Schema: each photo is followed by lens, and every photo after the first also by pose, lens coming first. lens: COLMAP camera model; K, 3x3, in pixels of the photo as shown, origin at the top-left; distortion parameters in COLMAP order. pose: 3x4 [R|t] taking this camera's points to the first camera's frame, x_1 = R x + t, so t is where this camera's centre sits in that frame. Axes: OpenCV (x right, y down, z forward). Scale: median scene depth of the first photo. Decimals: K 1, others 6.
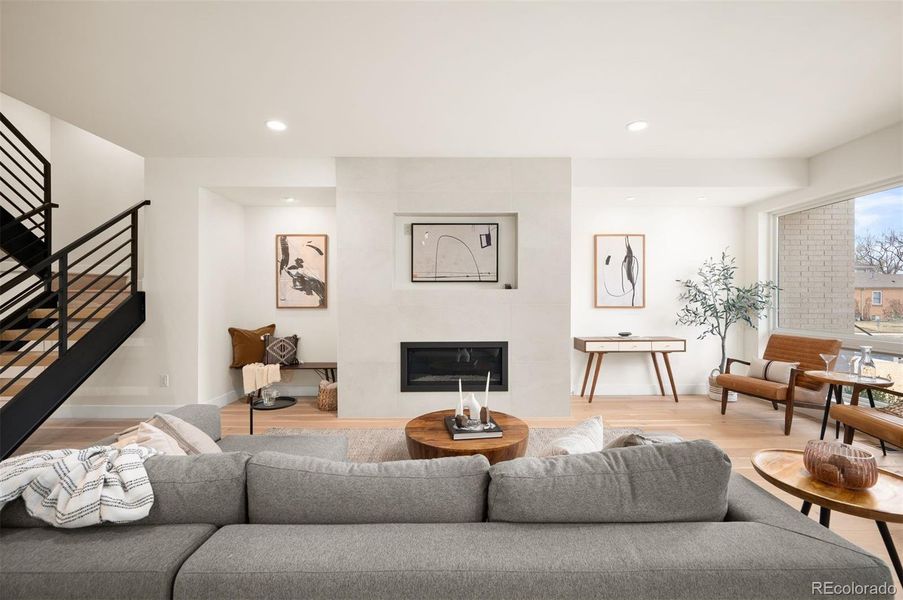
lens RADIAL K [[385.7, 0, 461.3], [0, 385.7, 299.5], [0, 0, 1]] dist [-0.000497, 0.000393]
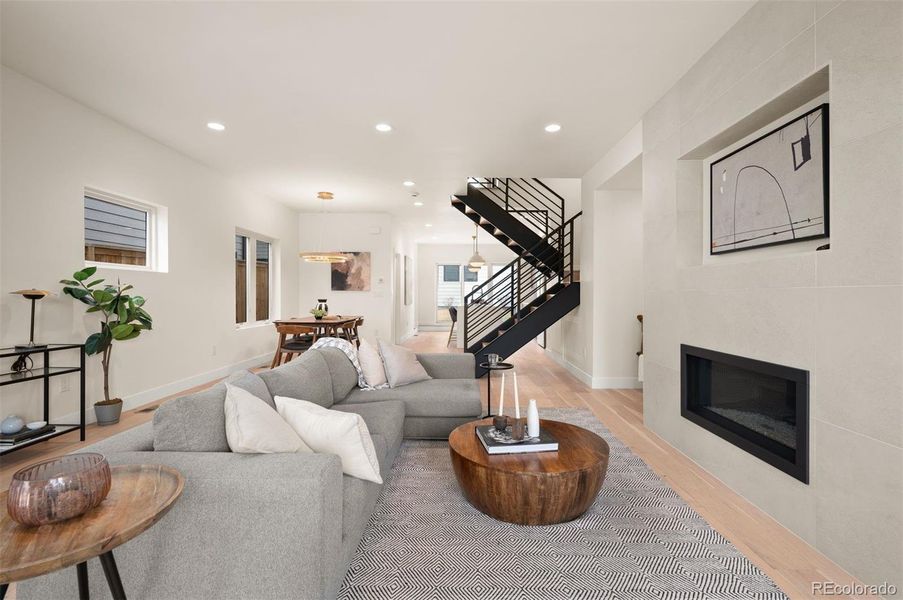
lens RADIAL K [[430.1, 0, 467.6], [0, 430.1, 293.3], [0, 0, 1]] dist [0.003884, -0.001173]
pose [[-0.005162, -0.002631, -0.999983, 0.597686], [-0.010711, 0.999939, -0.002576, 0.025832], [0.999929, 0.010698, -0.005190, 0.599603]]
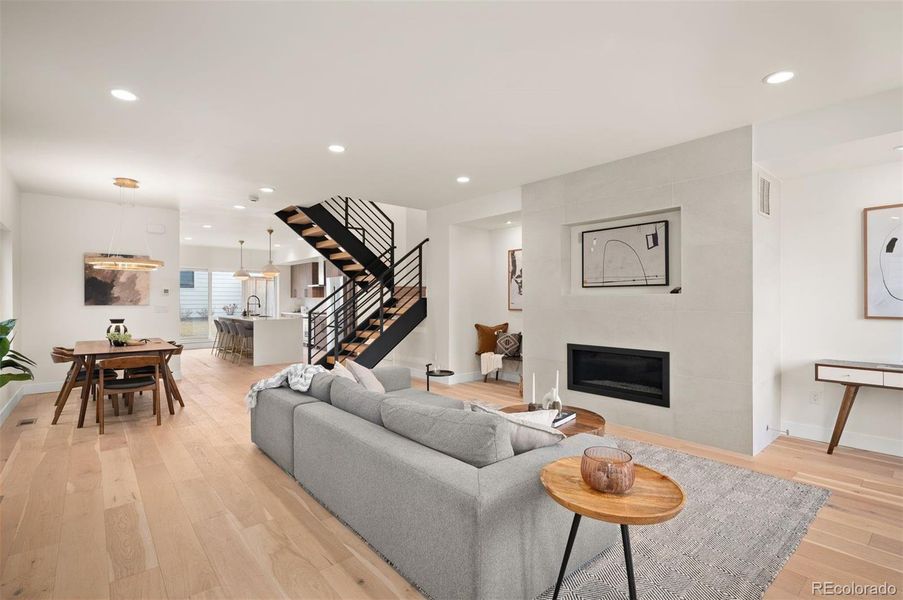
lens RADIAL K [[430.1, 0, 463.4], [0, 430.1, 295.4], [0, 0, 1]] dist [0.003884, -0.001173]
pose [[0.656390, -0.006272, -0.754396, 0.547176], [-0.005687, 0.999896, -0.013261, -0.006095], [0.754401, 0.012994, 0.656286, -0.016567]]
